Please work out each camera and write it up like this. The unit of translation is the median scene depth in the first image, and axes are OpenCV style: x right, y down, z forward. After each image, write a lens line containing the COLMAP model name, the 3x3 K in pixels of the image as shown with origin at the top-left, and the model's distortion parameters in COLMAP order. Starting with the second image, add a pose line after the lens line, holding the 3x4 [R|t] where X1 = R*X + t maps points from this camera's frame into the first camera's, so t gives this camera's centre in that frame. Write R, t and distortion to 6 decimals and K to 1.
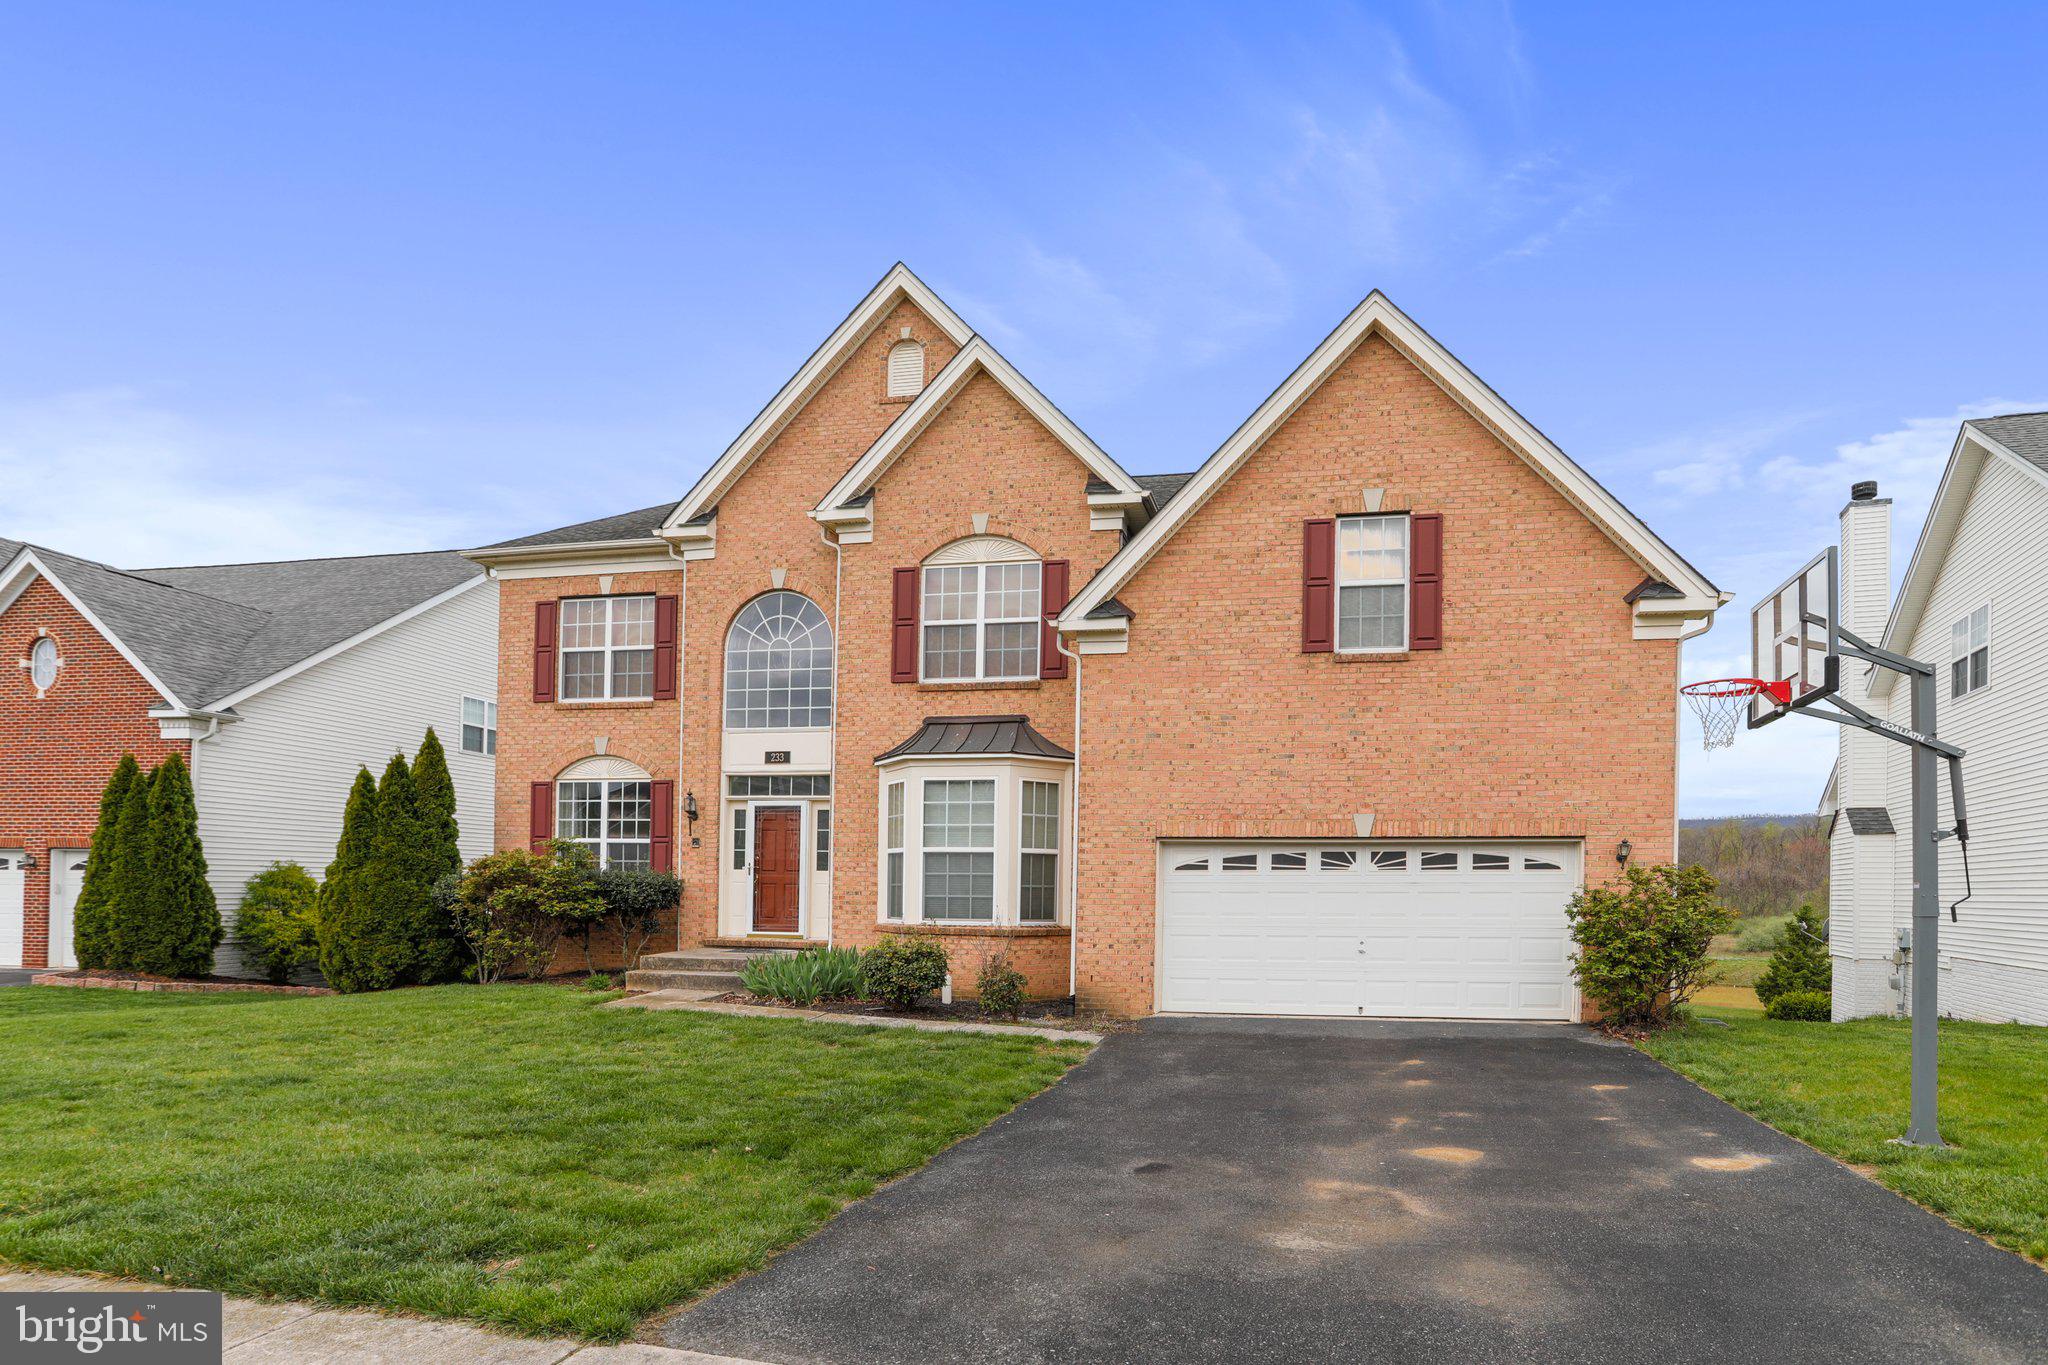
lens RADIAL K [[996.4, 0, 1023.9], [0, 996.4, 675.8], [0, 0, 1]] dist [-0.023820, -0.000188]
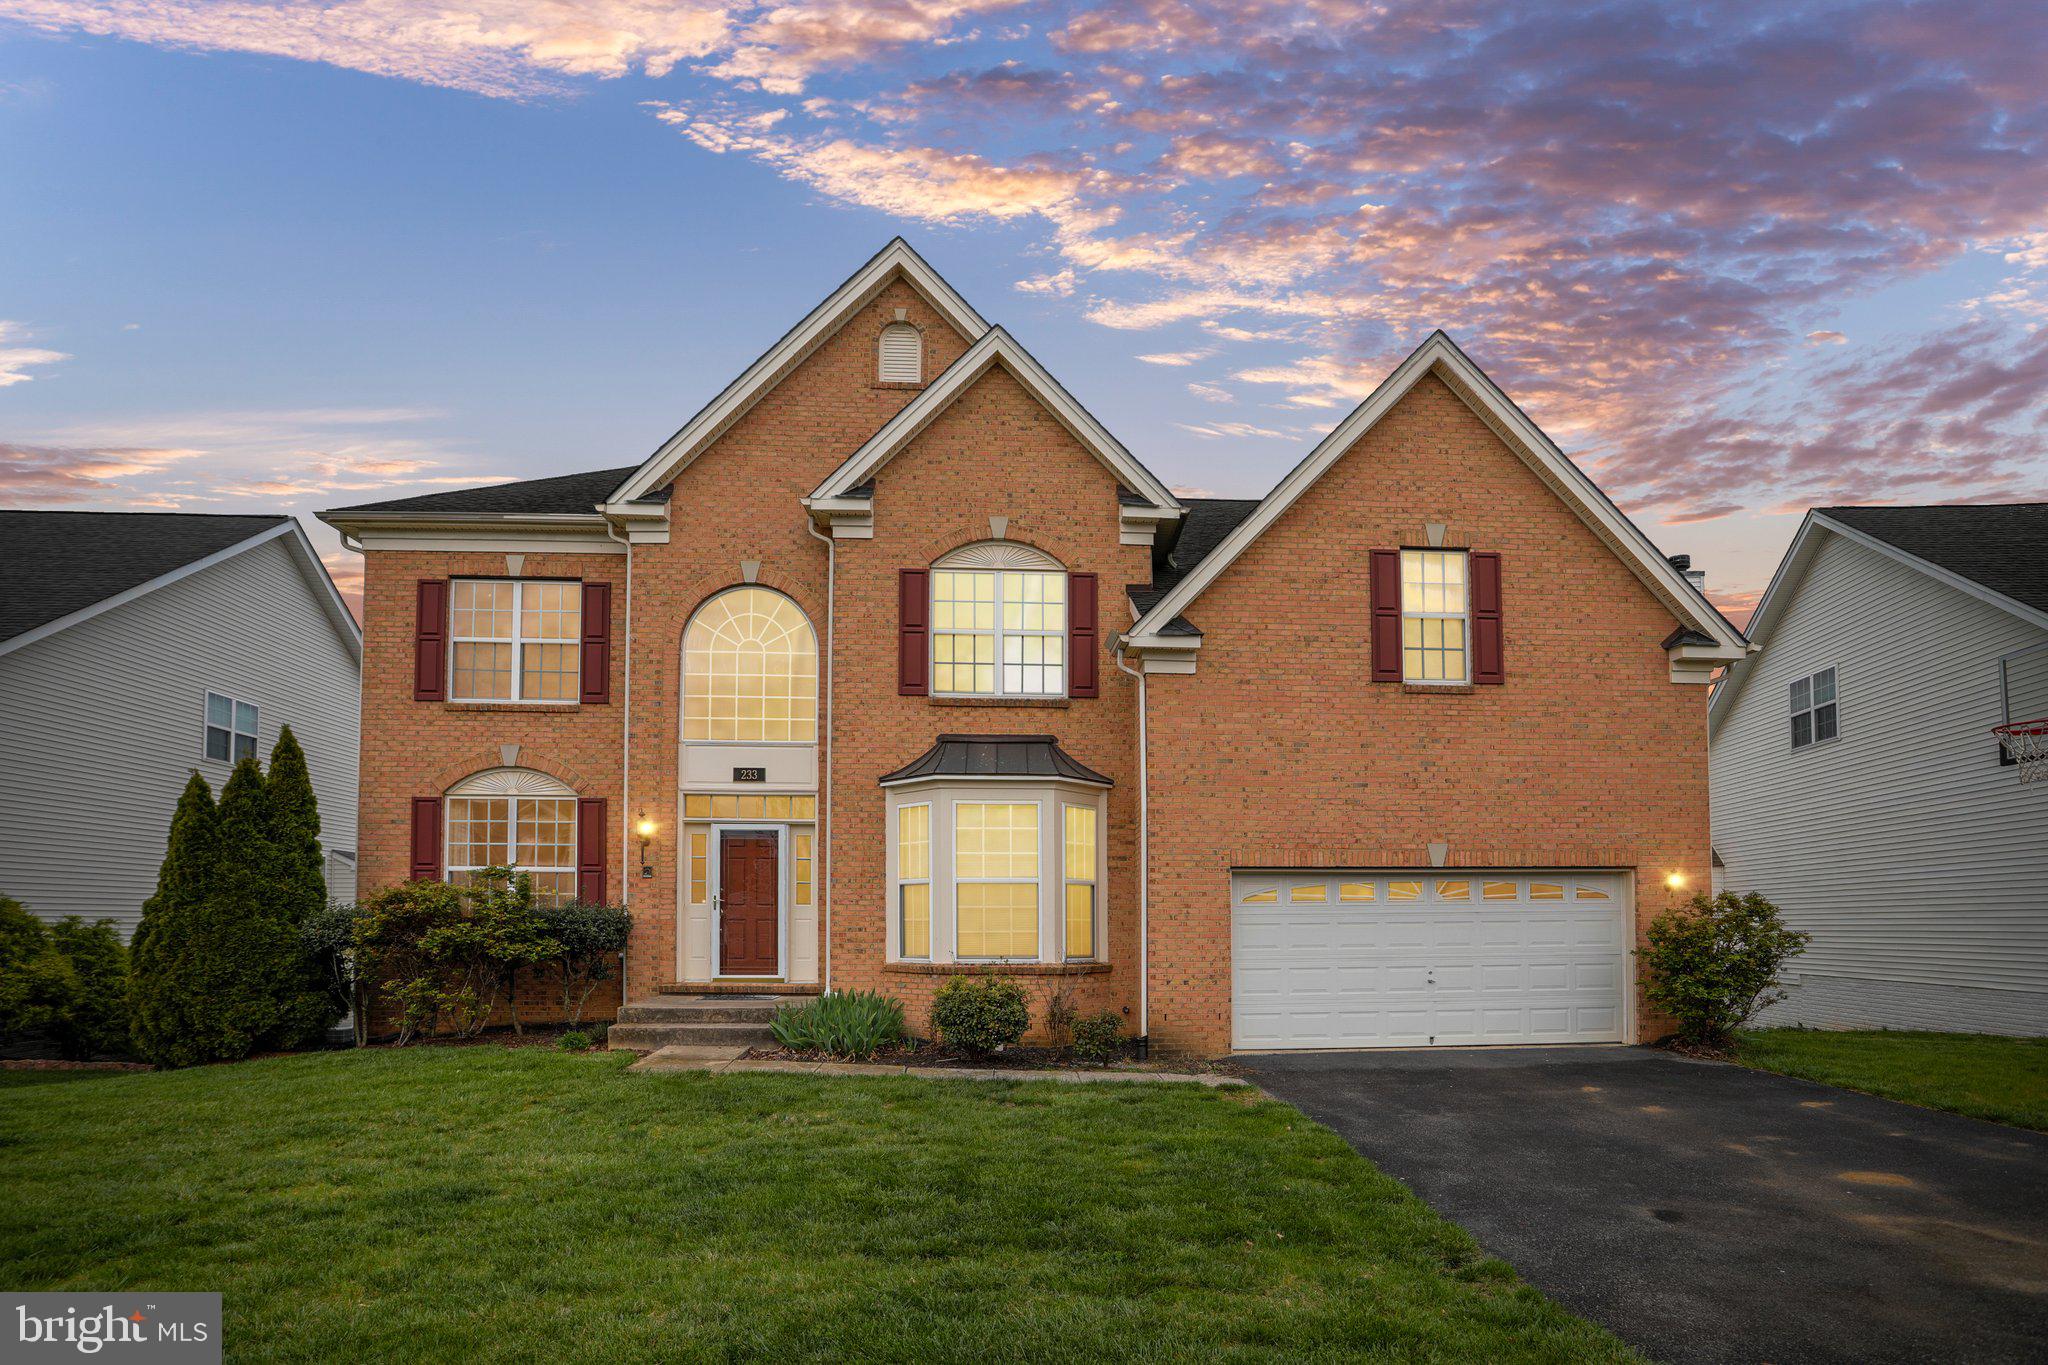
lens RADIAL K [[1023.8, 0, 1024.0], [0, 1023.8, 680.9], [0, 0, 1]] dist [-0.026450, 0.001550]
pose [[0.970685, 0.045870, 0.235939, -0.254986], [-0.041026, 0.998835, -0.025401, 0.013956], [-0.236829, 0.014976, 0.971436, 0.075092]]
